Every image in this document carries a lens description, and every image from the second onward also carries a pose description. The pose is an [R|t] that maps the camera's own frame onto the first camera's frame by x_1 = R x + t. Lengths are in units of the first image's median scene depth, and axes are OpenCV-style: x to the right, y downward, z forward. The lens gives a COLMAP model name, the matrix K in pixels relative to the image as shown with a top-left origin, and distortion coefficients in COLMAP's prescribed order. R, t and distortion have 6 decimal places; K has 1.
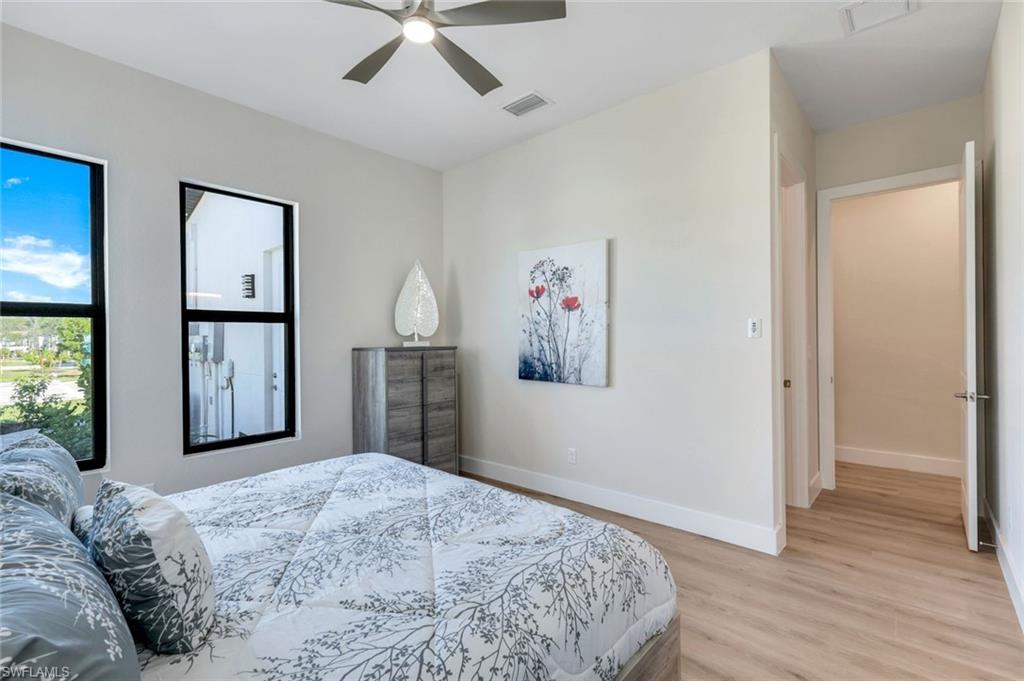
lens RADIAL K [[453.2, 0, 509.6], [0, 453.2, 343.4], [0, 0, 1]] dist [-0.001922, -0.000034]
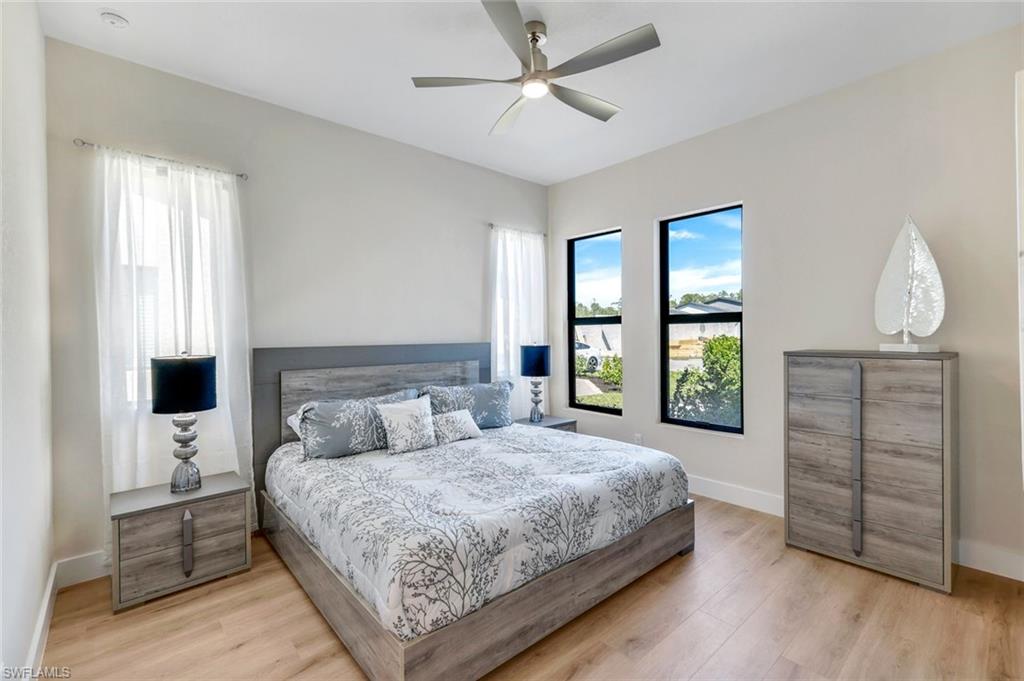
lens RADIAL K [[453.2, 0, 509.6], [0, 453.2, 334.8], [0, 0, 1]] dist [-0.001922, -0.000034]
pose [[-0.113300, 0.012410, -0.993483, 0.674121], [-0.001483, 0.999919, 0.012659, -0.033334], [0.993560, 0.002908, -0.113273, 0.703628]]
